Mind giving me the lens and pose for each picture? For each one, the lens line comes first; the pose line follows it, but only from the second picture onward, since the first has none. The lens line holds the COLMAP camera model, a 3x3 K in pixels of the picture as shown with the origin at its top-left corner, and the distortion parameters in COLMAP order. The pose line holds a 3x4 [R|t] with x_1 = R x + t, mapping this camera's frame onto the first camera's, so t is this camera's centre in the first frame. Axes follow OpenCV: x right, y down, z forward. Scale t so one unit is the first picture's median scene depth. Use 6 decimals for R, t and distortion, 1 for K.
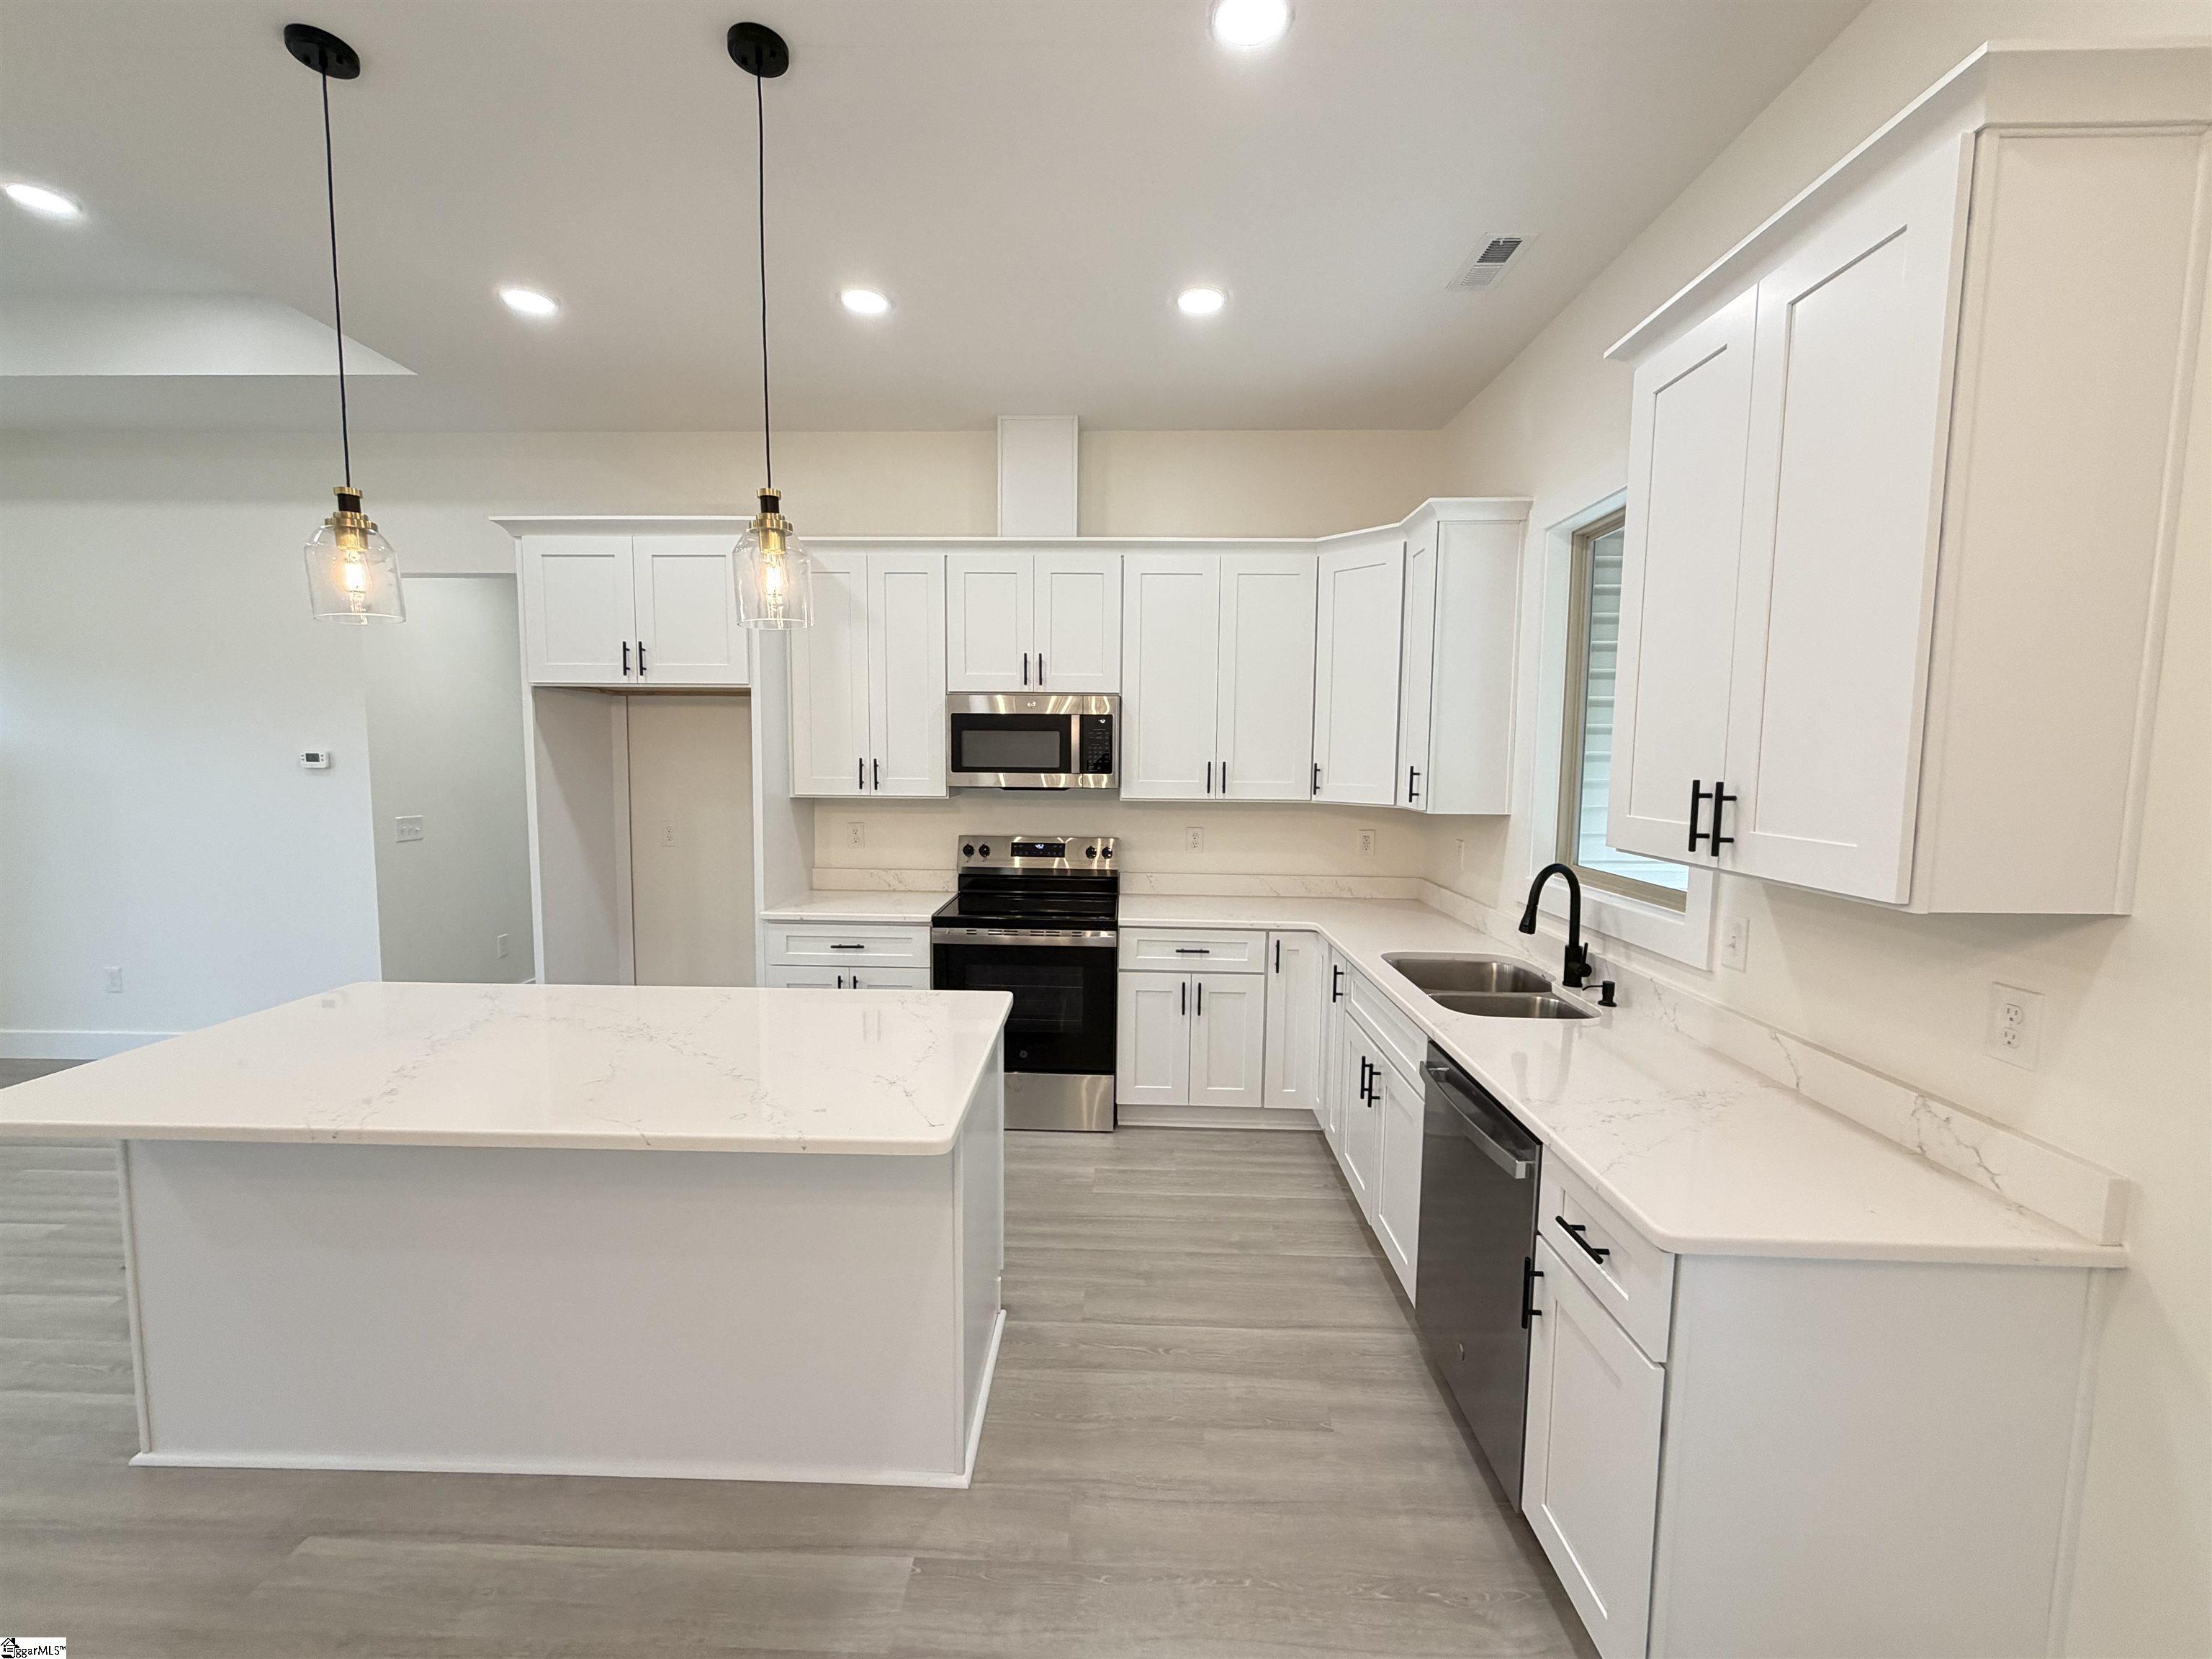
lens RADIAL K [[884.3, 0, 1101.0], [0, 884.3, 826.9], [0, 0, 1]] dist [0.000574, 0.000439]
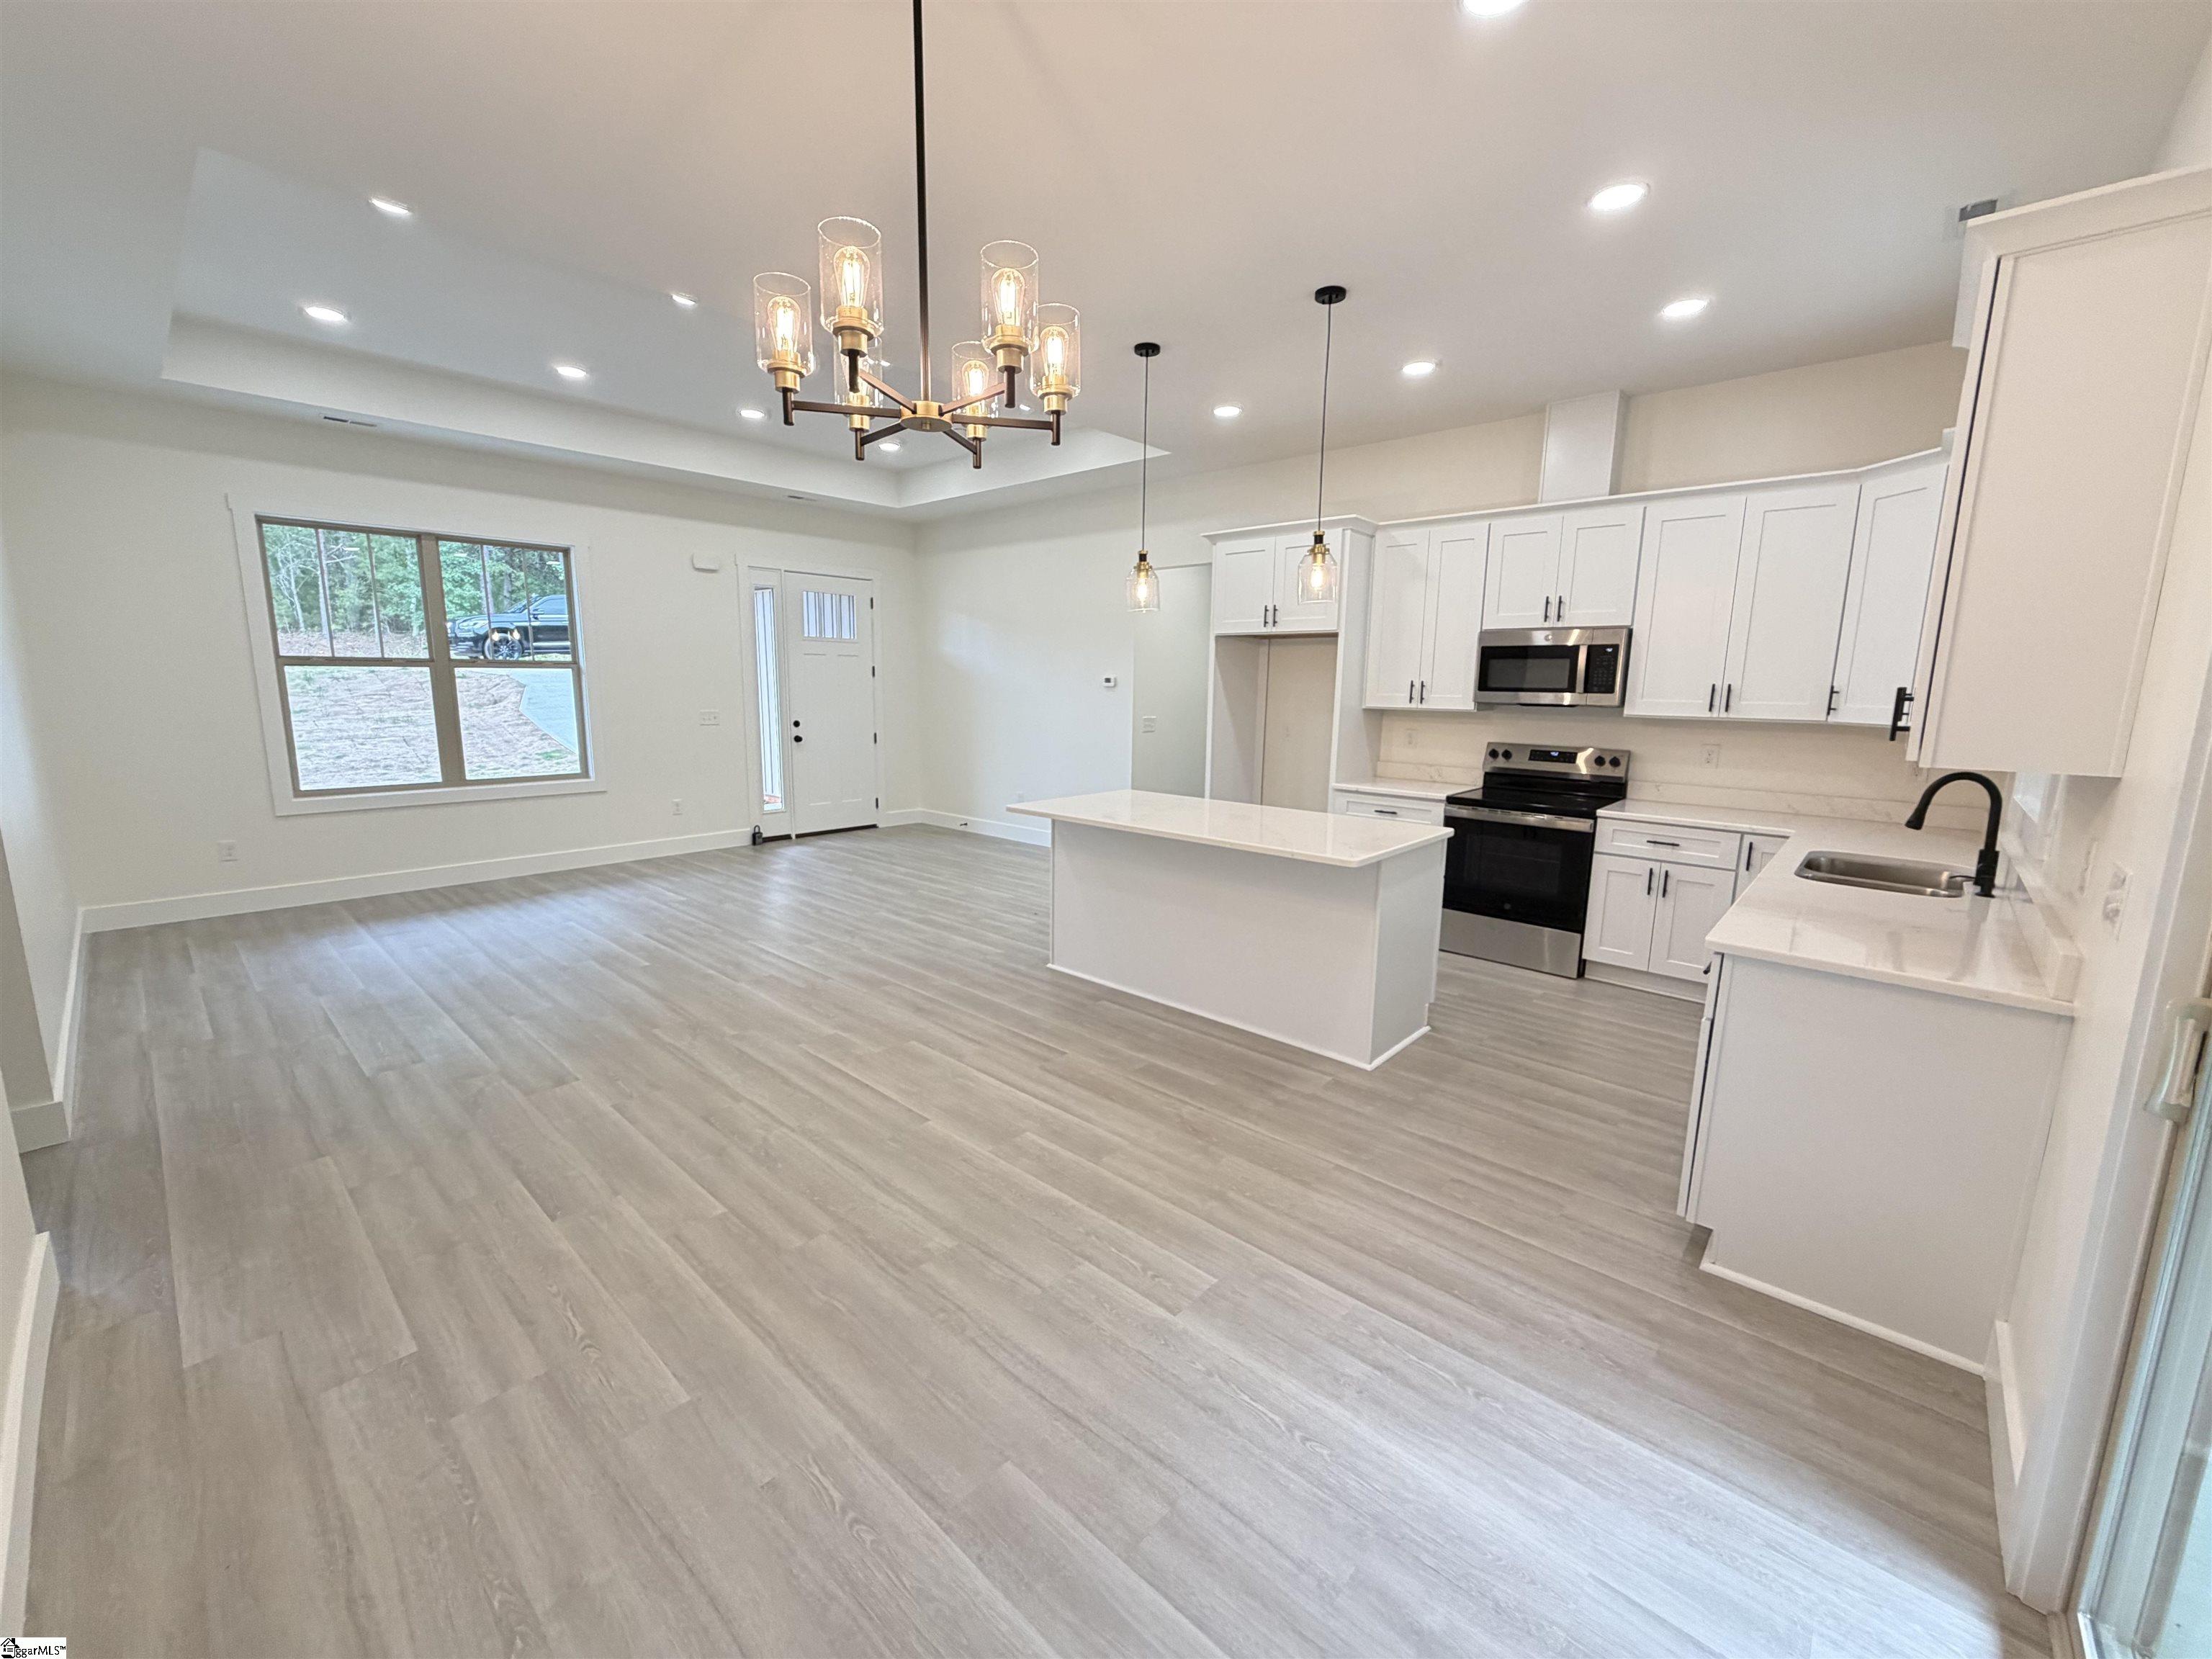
lens RADIAL K [[884.3, 0, 1101.0], [0, 884.3, 826.9], [0, 0, 1]] dist [0.000574, 0.000439]
pose [[0.756784, 0.108236, -0.644641, 0.291109], [-0.060118, 0.993541, 0.096240, 0.048198], [0.650894, -0.034078, 0.758403, -0.393373]]
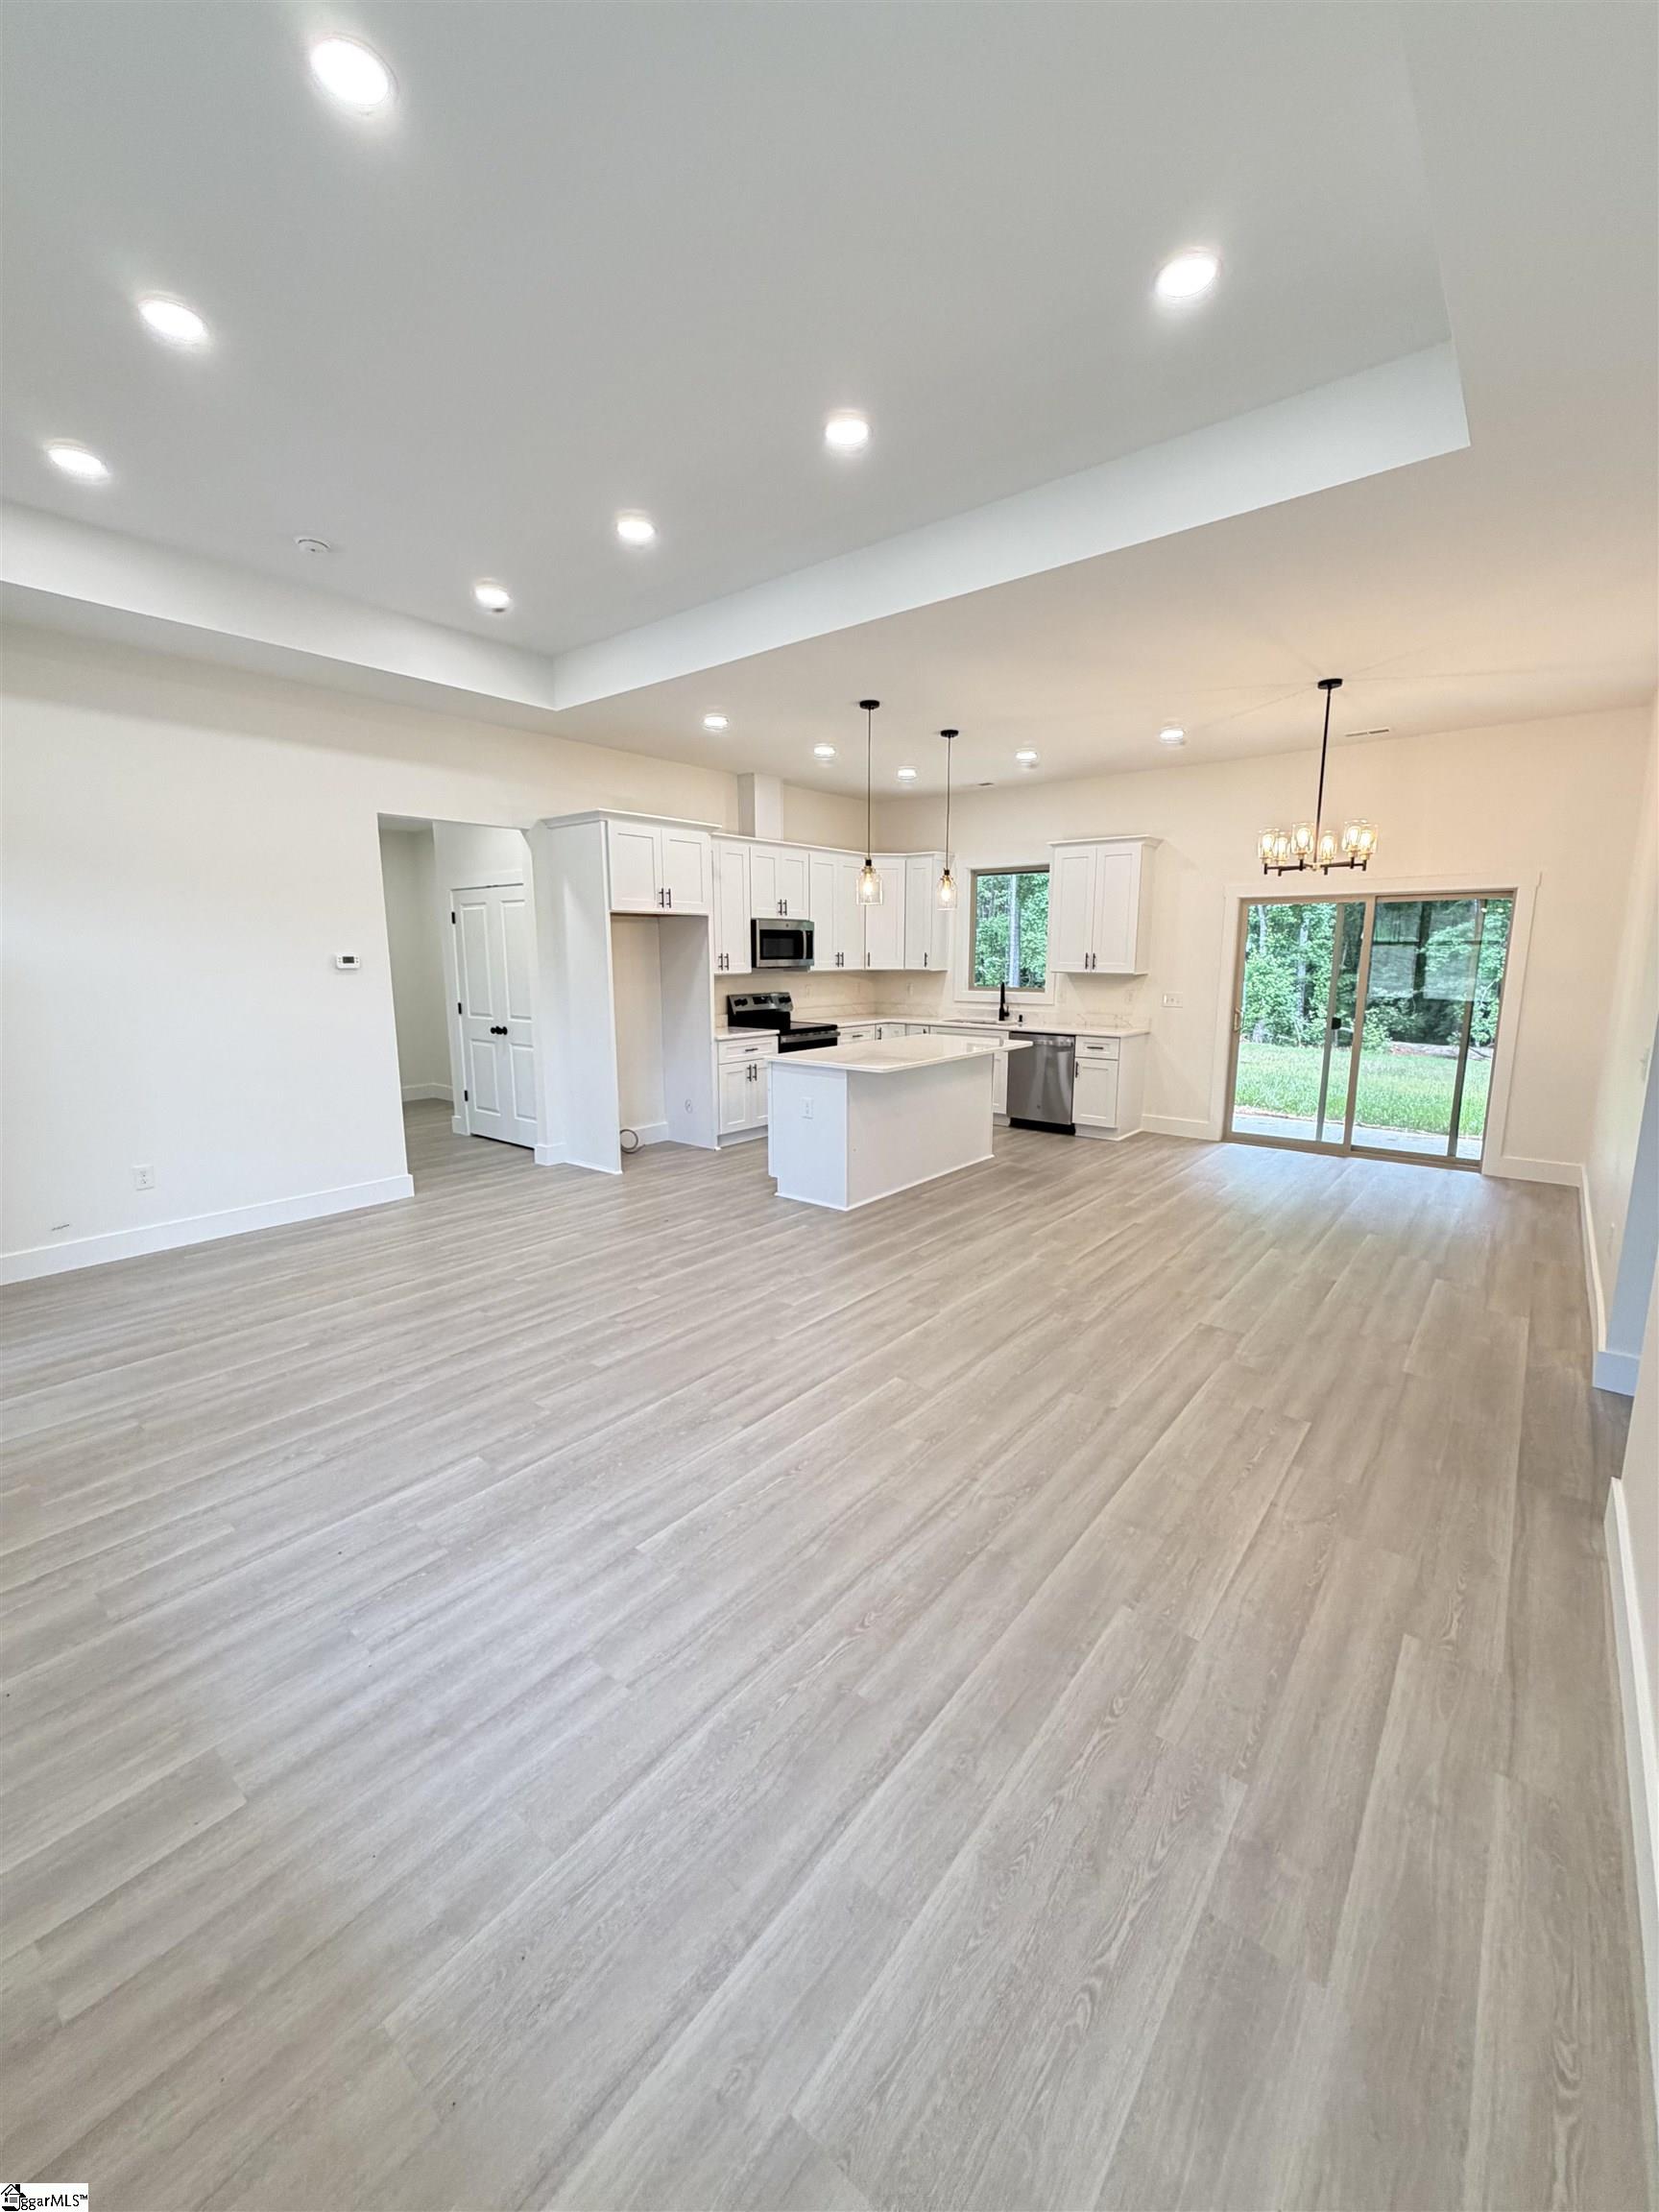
lens RADIAL K [[884.3, 0, 829.6], [0, 884.3, 1098.9], [0, 0, 1]] dist [0.000574, 0.000439]
pose [[0.610519, -0.142091, 0.779151, -1.712427], [0.073836, 0.989702, 0.122633, 0.014838], [-0.788552, -0.017341, 0.614723, -0.345998]]
